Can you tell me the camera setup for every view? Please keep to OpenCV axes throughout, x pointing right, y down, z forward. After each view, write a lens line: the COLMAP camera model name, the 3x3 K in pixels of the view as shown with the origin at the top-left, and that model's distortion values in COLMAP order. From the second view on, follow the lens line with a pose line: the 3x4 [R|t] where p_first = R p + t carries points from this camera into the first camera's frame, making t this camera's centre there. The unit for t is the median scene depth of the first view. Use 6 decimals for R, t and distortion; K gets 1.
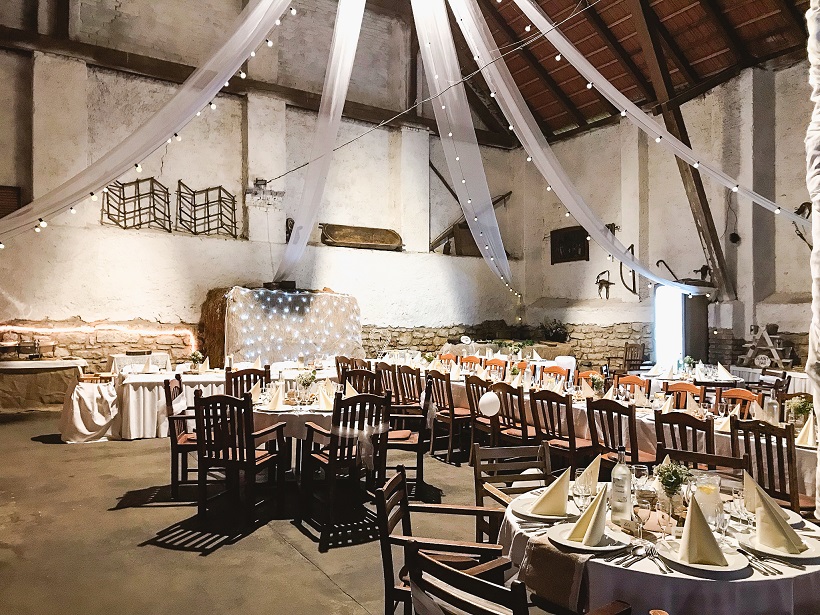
lens RADIAL K [[667.2, 0, 410.0], [0, 667.2, 307.5], [0, 0, 1]] dist [0.067596, -0.094846]
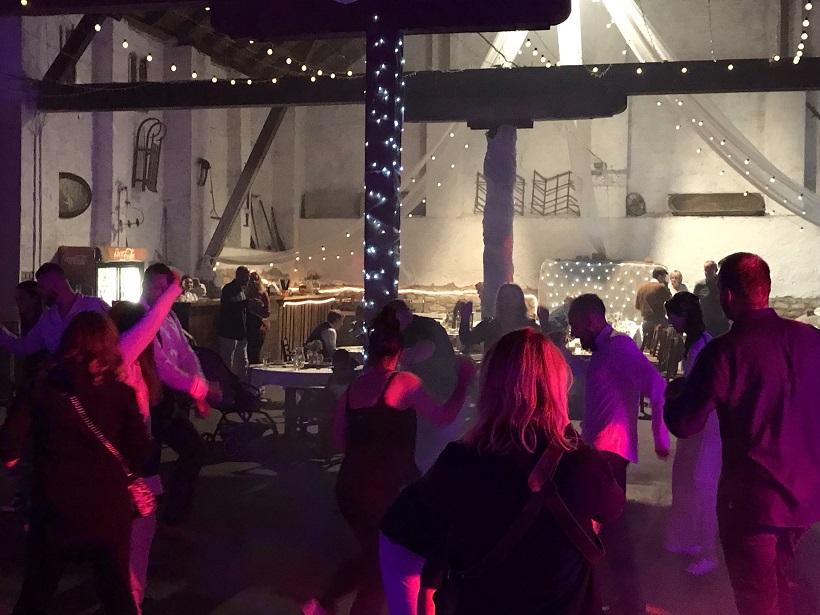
lens RADIAL K [[1120.7, 0, 410.0], [0, 1120.7, 307.5], [0, 0, 1]] dist [0.338419, -1.359583]
pose [[0.687835, 0.022678, -0.725513, 1.018092], [0.001622, 0.999461, 0.032779, -0.011473], [0.725866, -0.023723, 0.687427, -0.582911]]
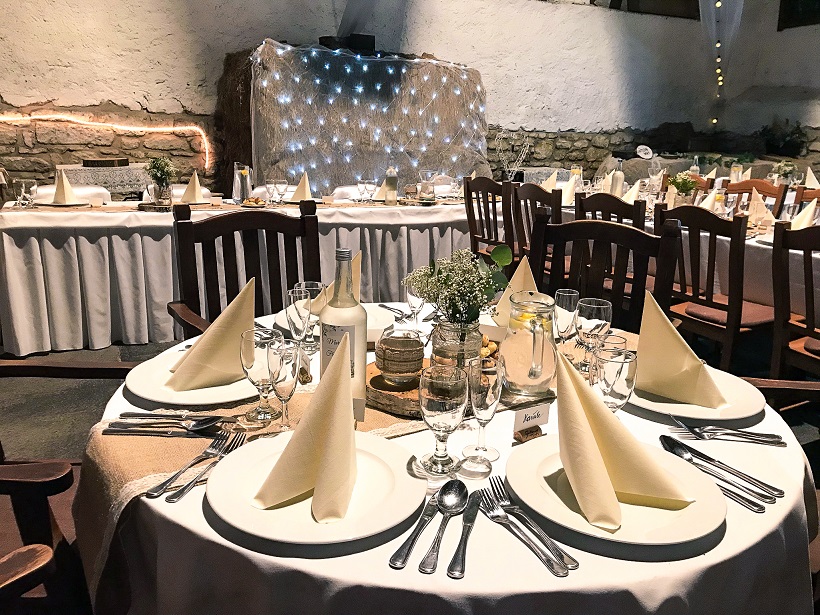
lens RADIAL K [[667.2, 0, 410.0], [0, 667.2, 307.5], [0, 0, 1]] dist [0.067596, -0.094846]
pose [[0.994128, 0.036964, -0.101701, -0.078314], [-0.008839, 0.964445, 0.264135, 0.030234], [0.107849, -0.261685, 0.959109, 0.414862]]
